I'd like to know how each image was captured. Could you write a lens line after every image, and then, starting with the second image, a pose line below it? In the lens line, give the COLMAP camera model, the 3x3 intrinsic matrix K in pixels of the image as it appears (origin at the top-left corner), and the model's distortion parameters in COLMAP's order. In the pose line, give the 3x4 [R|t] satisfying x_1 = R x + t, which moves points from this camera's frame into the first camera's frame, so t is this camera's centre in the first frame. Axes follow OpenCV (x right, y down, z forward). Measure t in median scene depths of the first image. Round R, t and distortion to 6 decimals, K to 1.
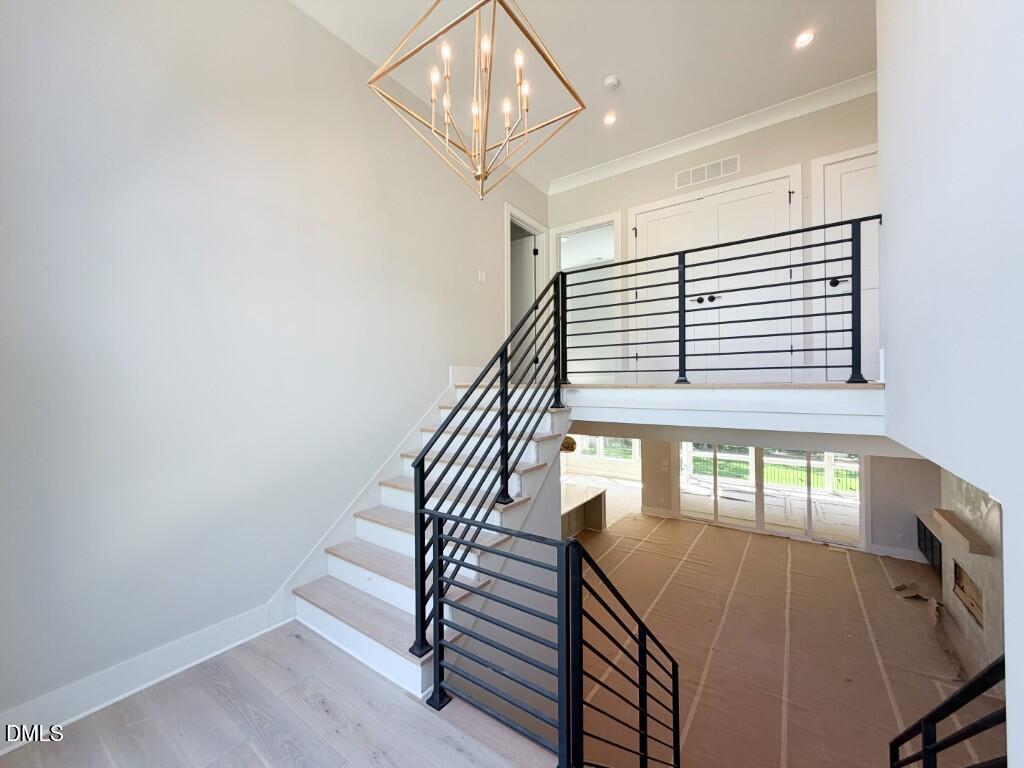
lens RADIAL K [[407.9, 0, 515.0], [0, 407.9, 385.0], [0, 0, 1]] dist [0.000110, 0.000591]
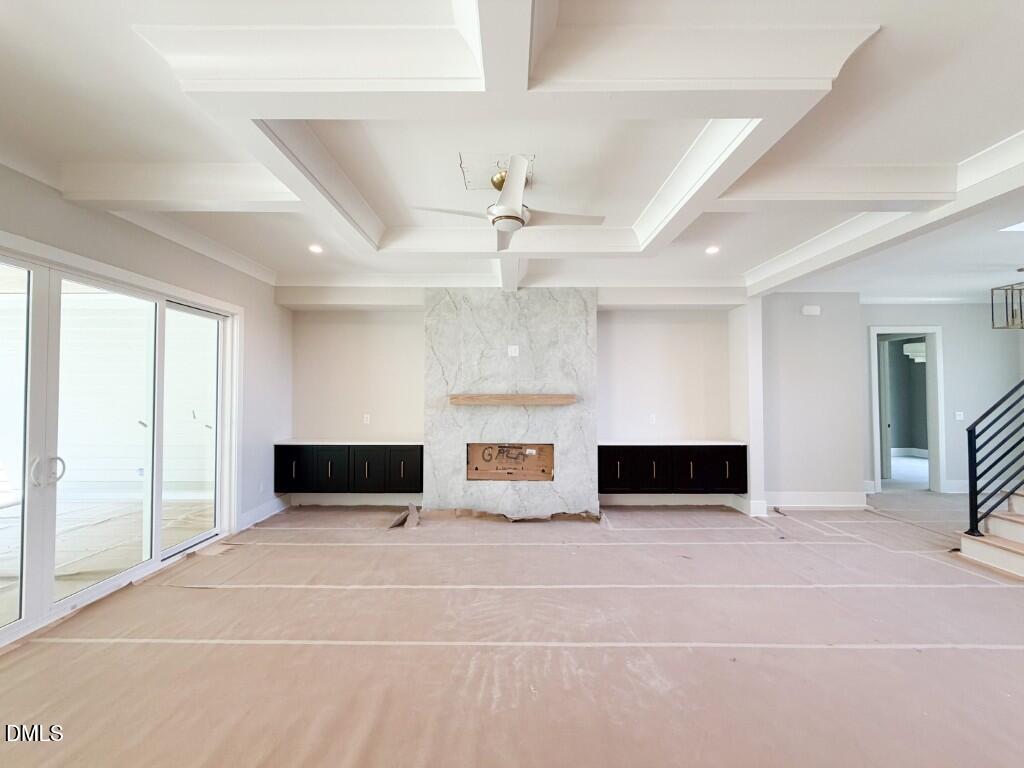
lens RADIAL K [[407.9, 0, 507.9], [0, 407.9, 383.1], [0, 0, 1]] dist [0.000110, 0.000591]
pose [[-0.567403, 0.025179, 0.823055, 0.177533], [-0.003062, 0.999461, -0.032687, 0.213958], [-0.823435, -0.021067, -0.567020, 0.975306]]
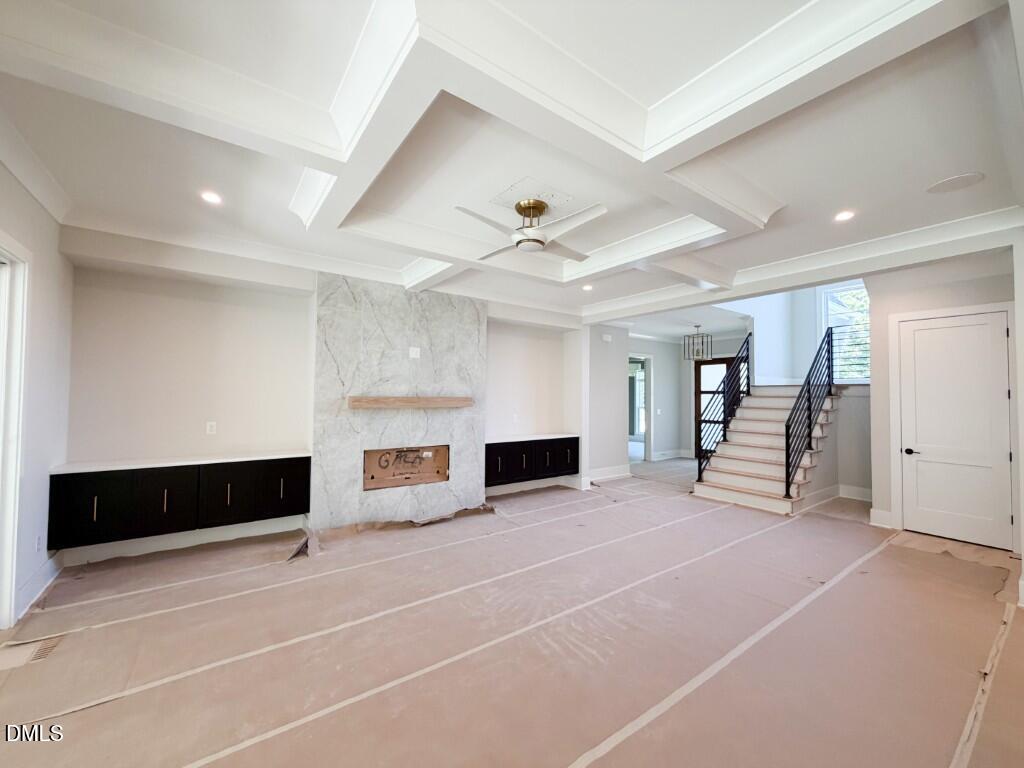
lens RADIAL K [[407.9, 0, 507.4], [0, 407.9, 383.1], [0, 0, 1]] dist [0.000110, 0.000591]
pose [[-0.944064, 0.005716, 0.329714, 0.351282], [-0.007568, 0.999211, -0.038992, 0.212799], [-0.329677, -0.039307, -0.943275, 1.143607]]
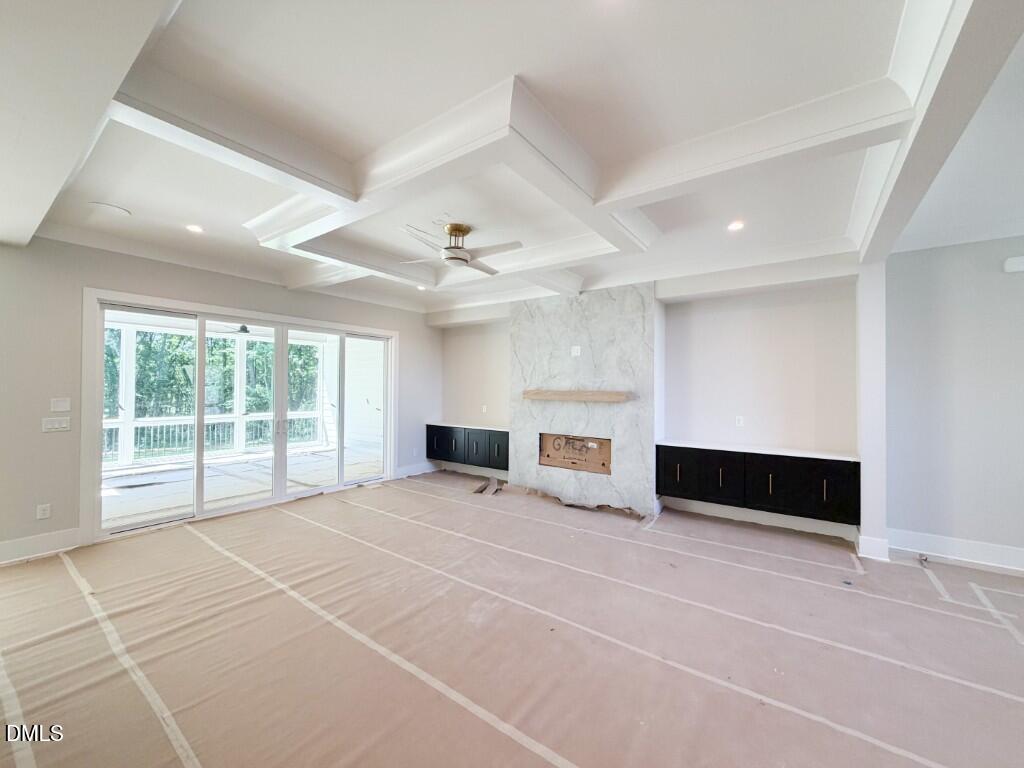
lens RADIAL K [[407.9, 0, 508.5], [0, 407.9, 382.6], [0, 0, 1]] dist [0.000110, 0.000591]
pose [[0.022180, 0.016511, 0.999618, 0.006567], [-0.013850, 0.999773, -0.016206, 0.209532], [-0.999658, -0.013485, 0.022403, 0.713587]]
